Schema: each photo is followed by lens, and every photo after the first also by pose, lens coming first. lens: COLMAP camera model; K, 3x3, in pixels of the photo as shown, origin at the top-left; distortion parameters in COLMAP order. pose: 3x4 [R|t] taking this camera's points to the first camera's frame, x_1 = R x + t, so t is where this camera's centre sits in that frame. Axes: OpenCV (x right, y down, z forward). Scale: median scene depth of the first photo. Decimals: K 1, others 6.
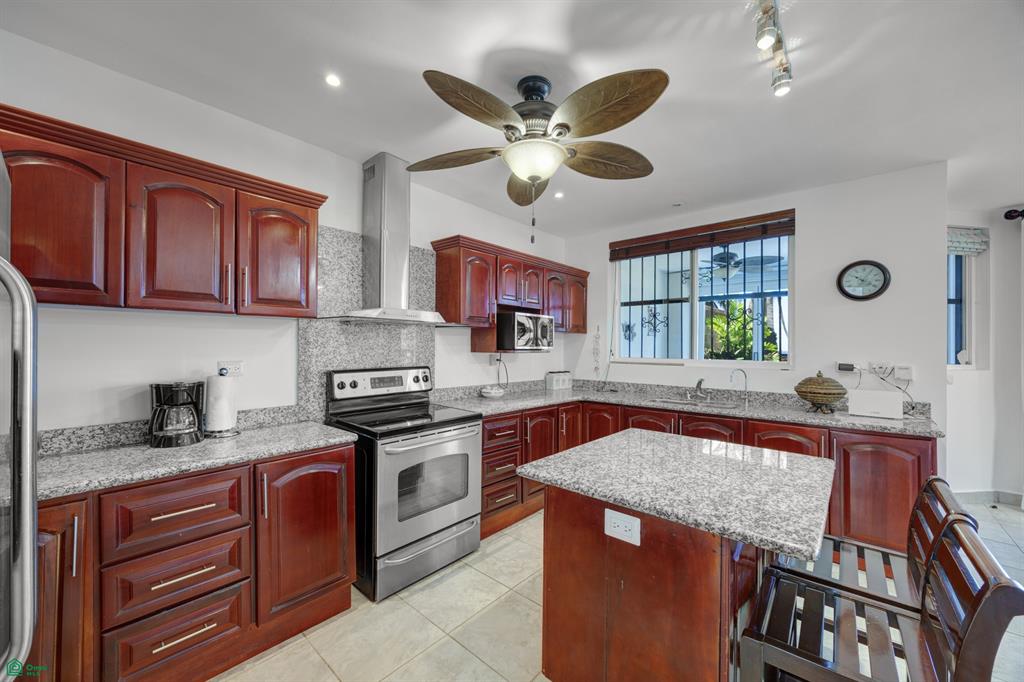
lens RADIAL K [[392.1, 0, 508.4], [0, 392.1, 345.6], [0, 0, 1]] dist [0.001489, -0.000781]
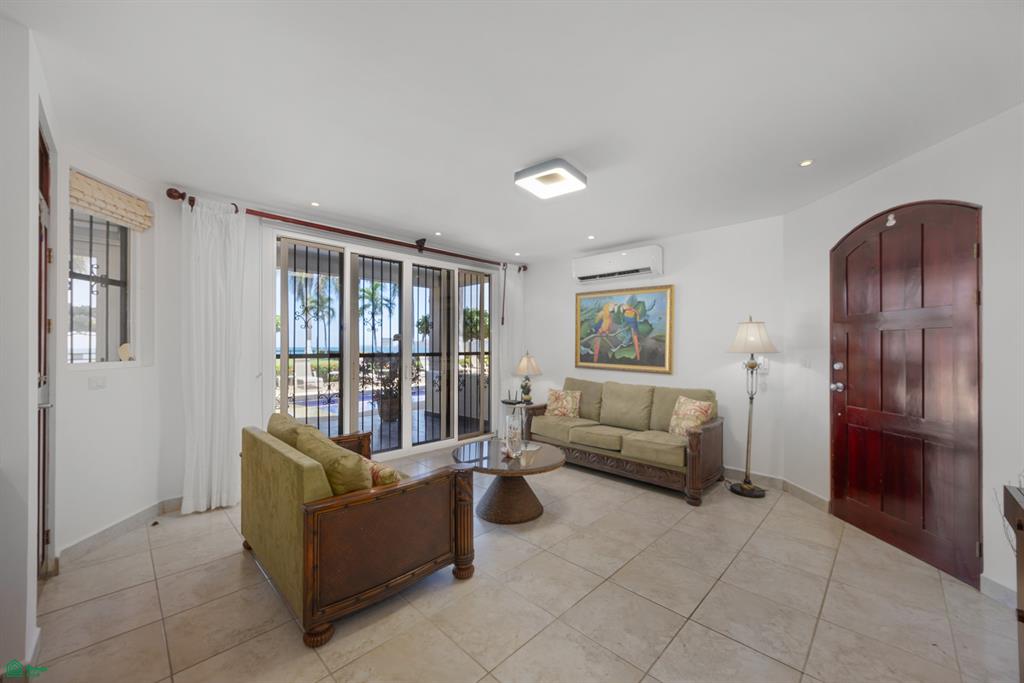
lens RADIAL K [[392.1, 0, 505.7], [0, 392.1, 342.2], [0, 0, 1]] dist [0.001489, -0.000781]
pose [[0.047148, -0.007854, 0.998857, 0.481640], [-0.004979, 0.999955, 0.008097, -0.001051], [-0.998875, -0.005355, 0.047107, 0.218309]]
